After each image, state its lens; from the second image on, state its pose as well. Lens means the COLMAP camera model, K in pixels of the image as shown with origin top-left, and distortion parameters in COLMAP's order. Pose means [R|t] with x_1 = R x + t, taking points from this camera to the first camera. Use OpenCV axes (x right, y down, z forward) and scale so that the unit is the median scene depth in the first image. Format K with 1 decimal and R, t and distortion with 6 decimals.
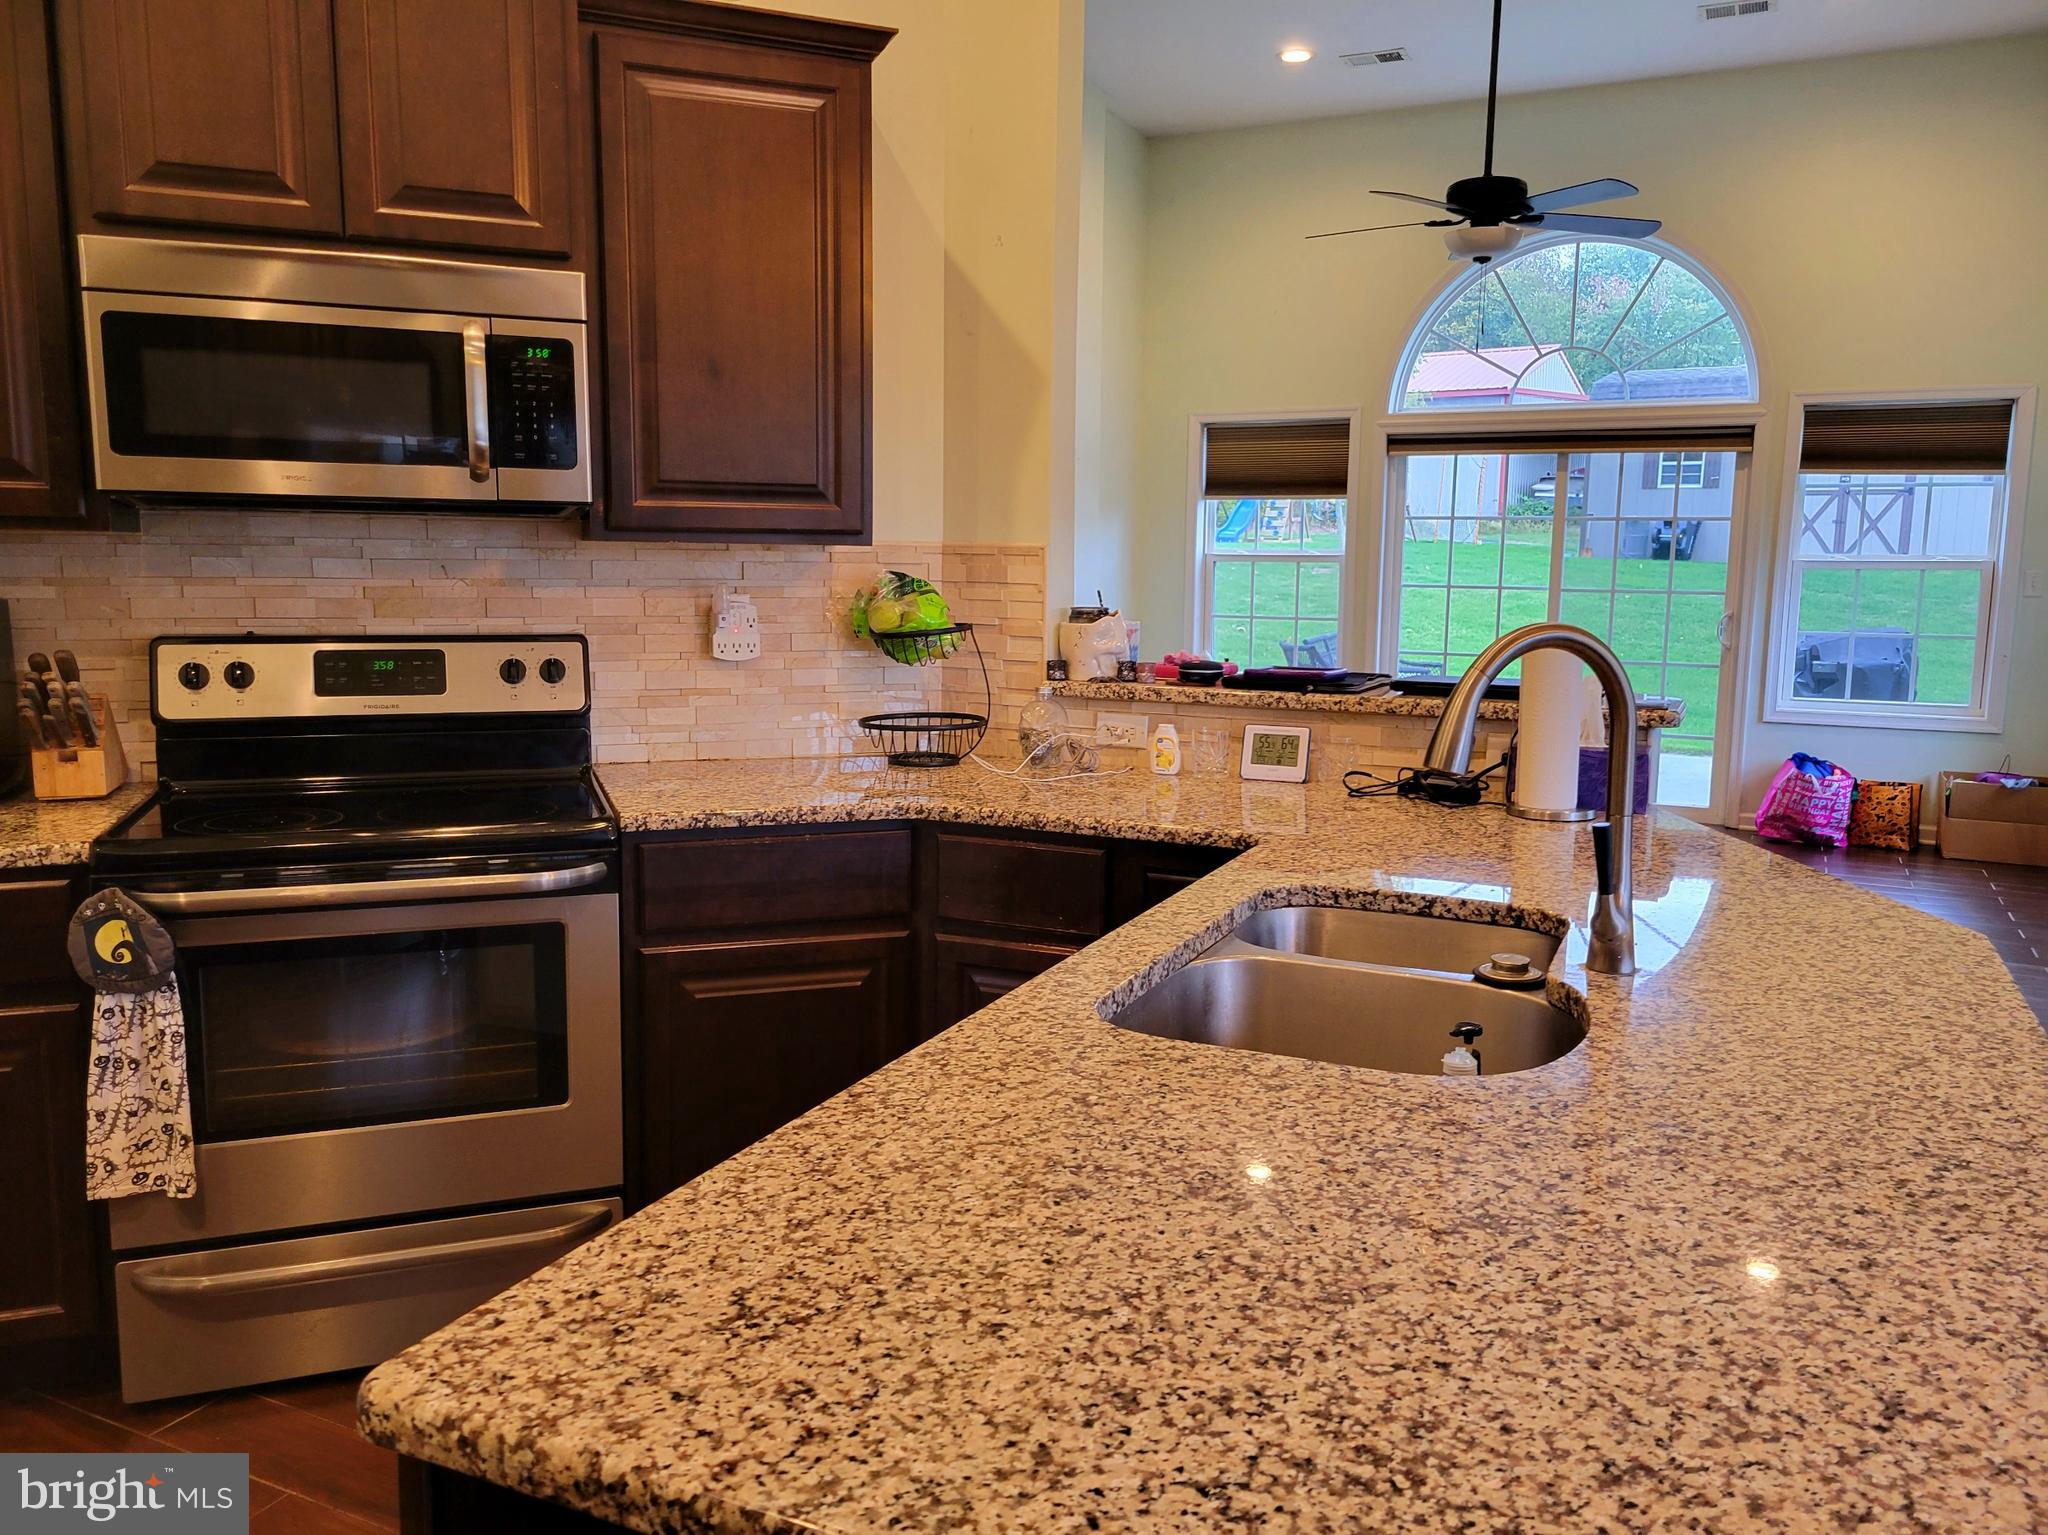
lens RADIAL K [[1533.7, 0, 1029.0], [0, 1533.7, 749.5], [0, 0, 1]] dist [0.047175, -0.013736]
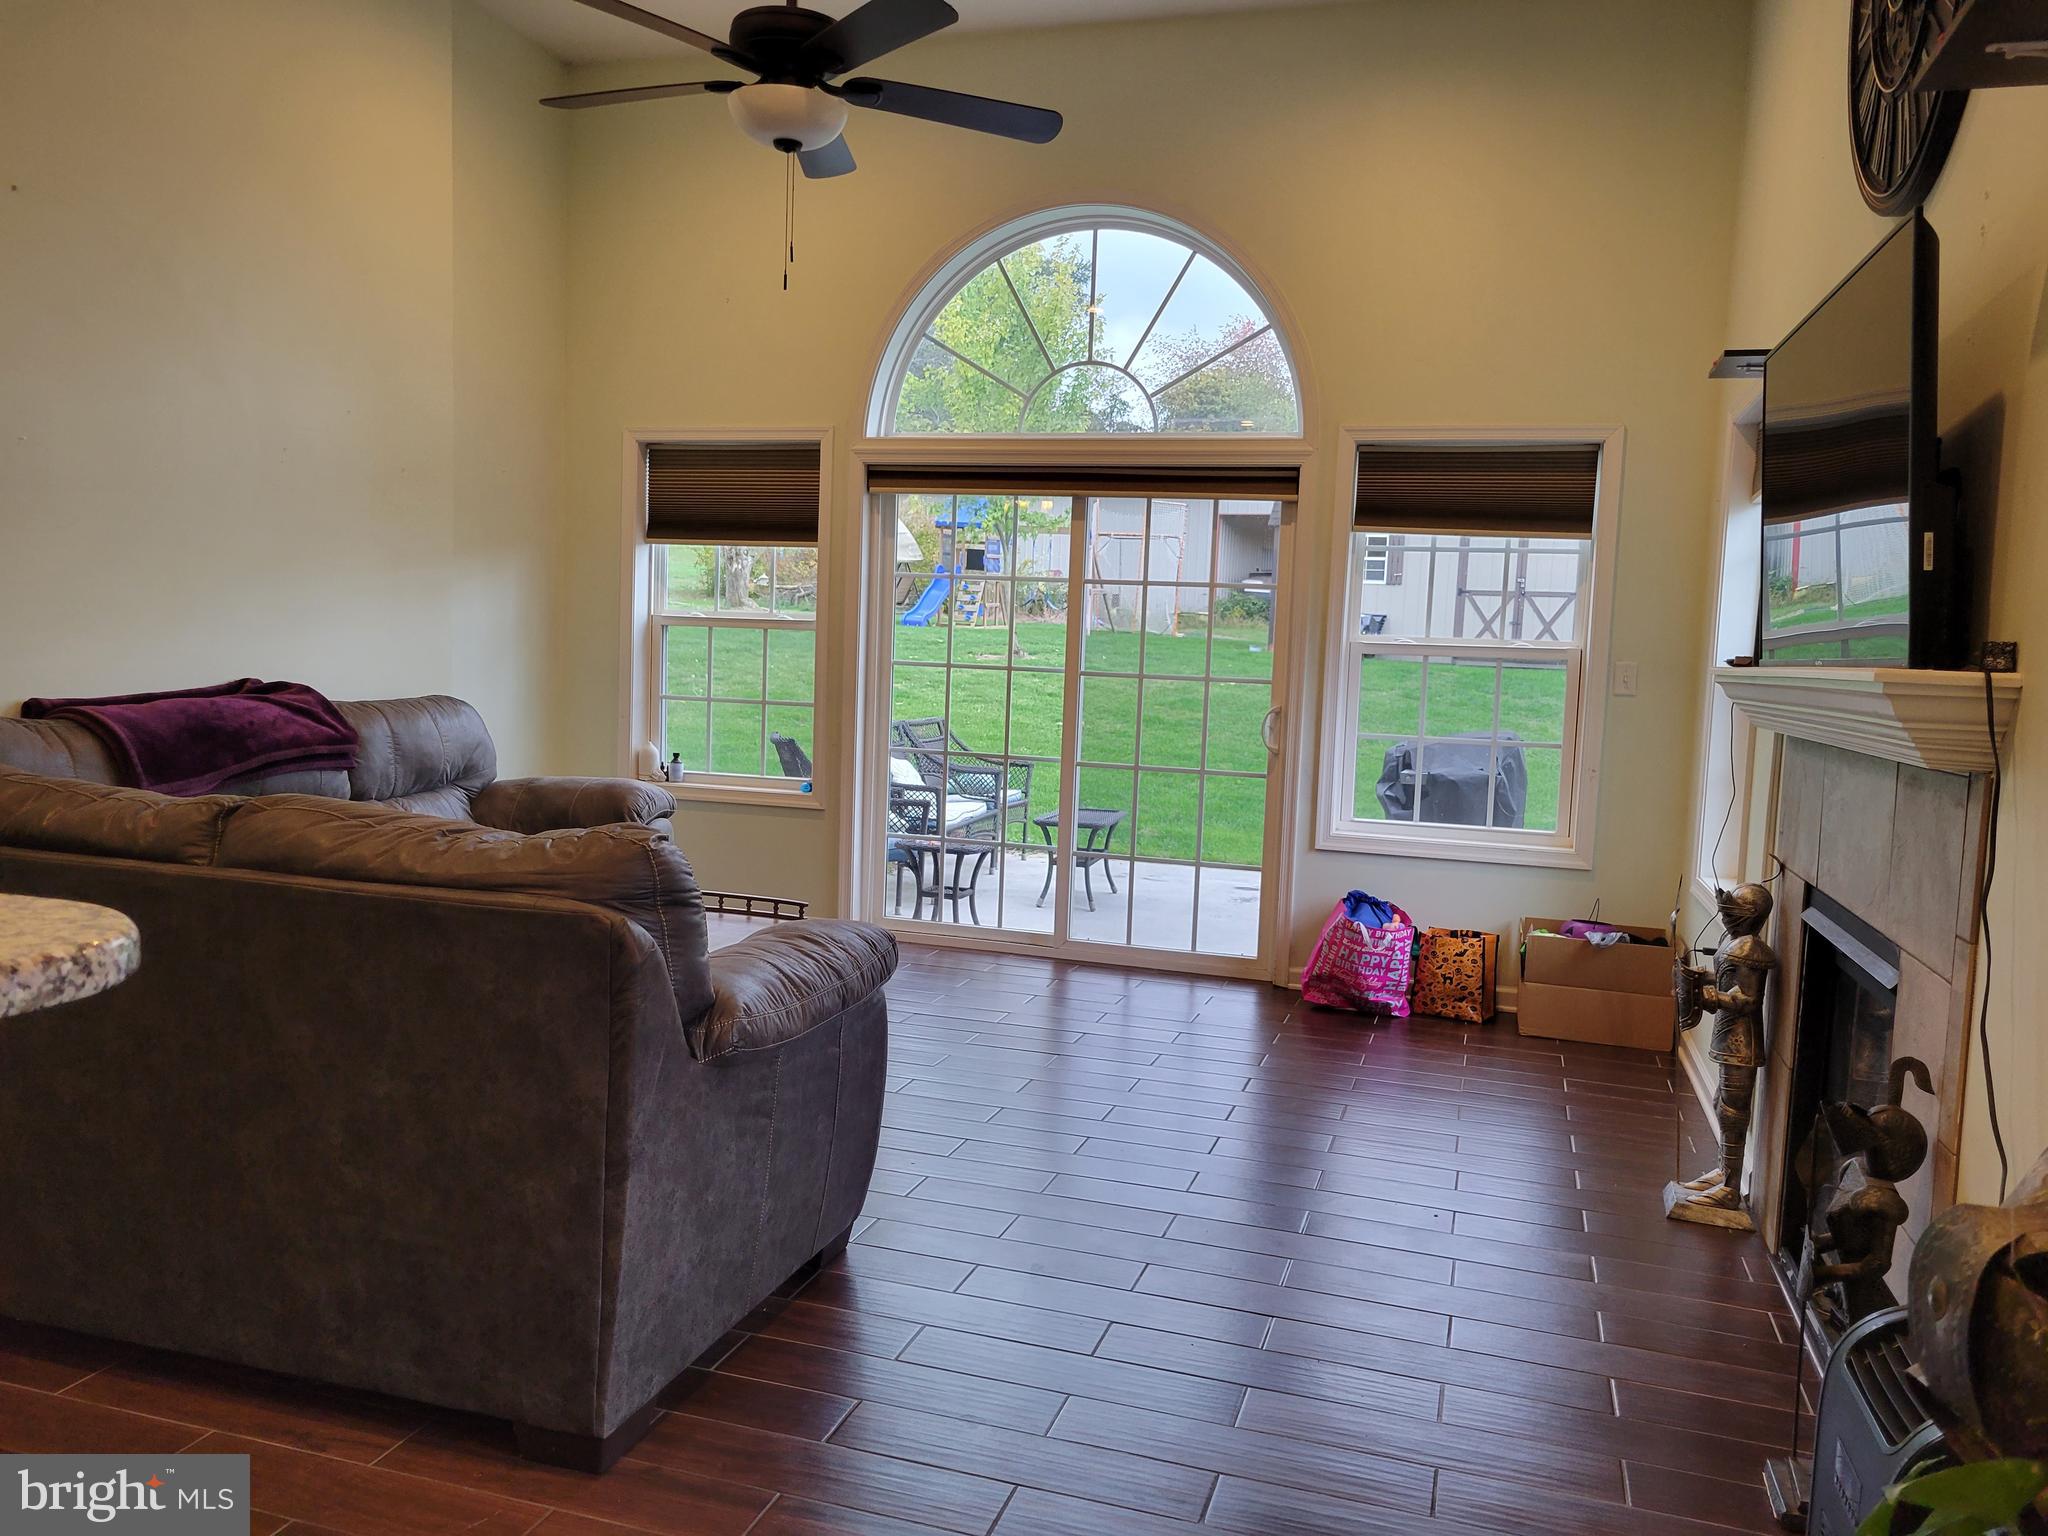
lens RADIAL K [[1533.7, 0, 1020.1], [0, 1533.7, 771.1], [0, 0, 1]] dist [0.047175, -0.013736]
pose [[0.989111, 0.015467, 0.146356, 0.229255], [-0.009104, 0.998988, -0.044044, -0.023227], [-0.146889, 0.042232, 0.988251, 0.279449]]
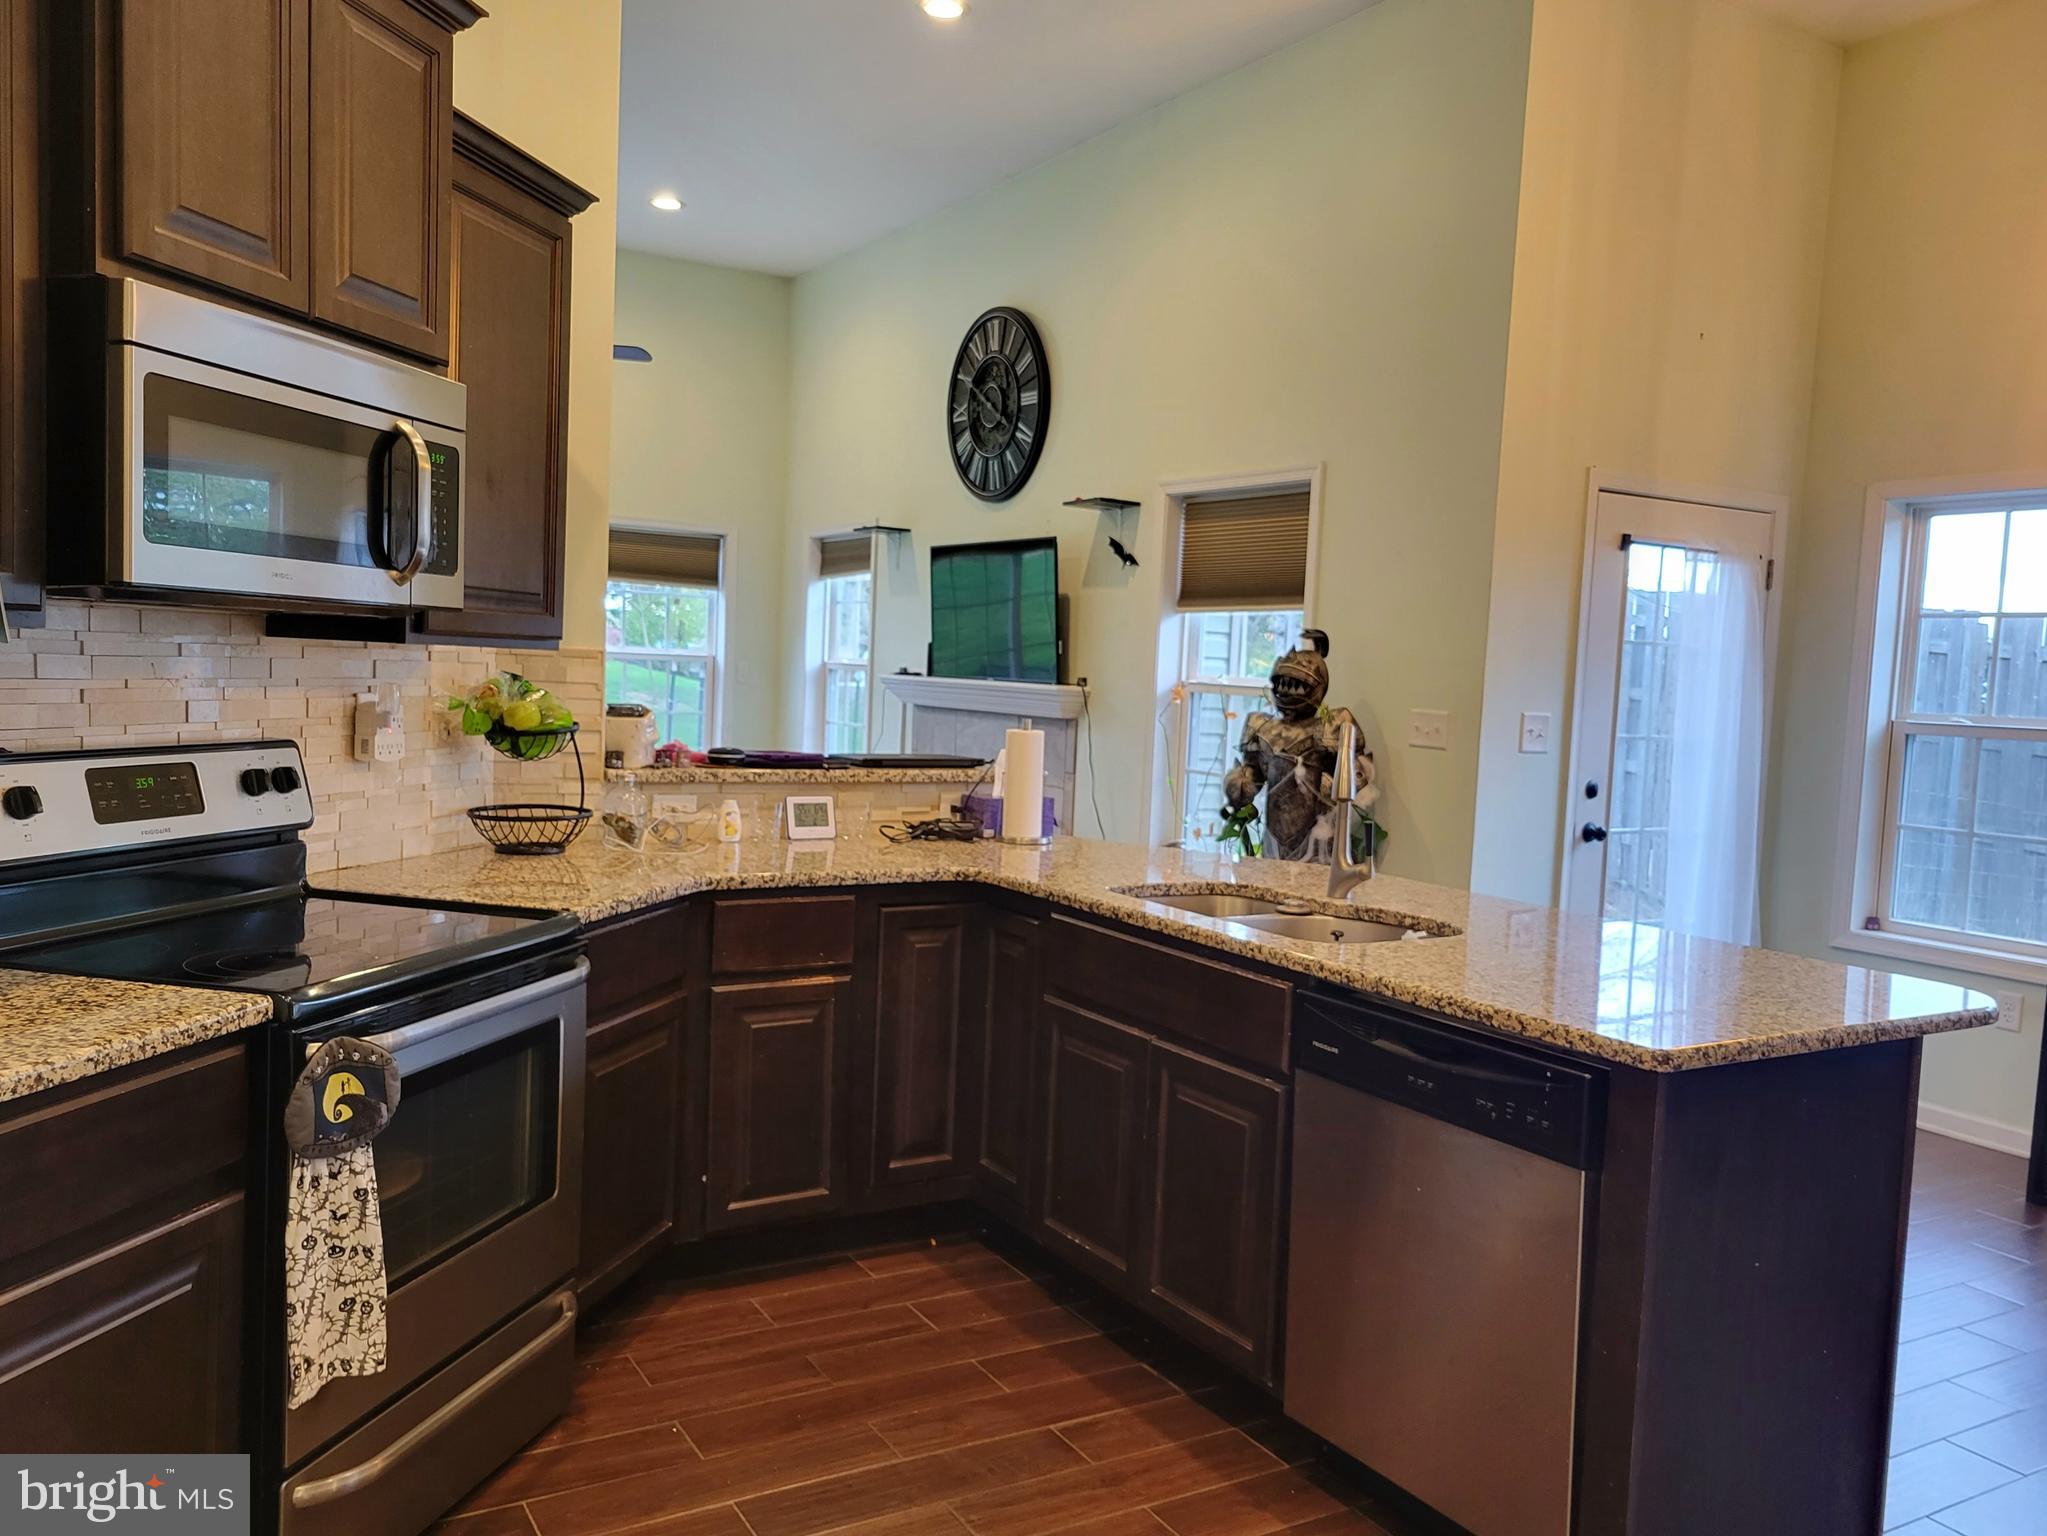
lens RADIAL K [[1533.0, 0, 1028.9], [0, 1533.0, 772.9], [0, 0, 1]] dist [0.047175, -0.013736]
pose [[0.572026, -0.044177, 0.819045, -0.296200], [0.068748, 0.997617, 0.005795, -0.011175], [-0.817349, 0.052992, 0.573700, 0.042519]]
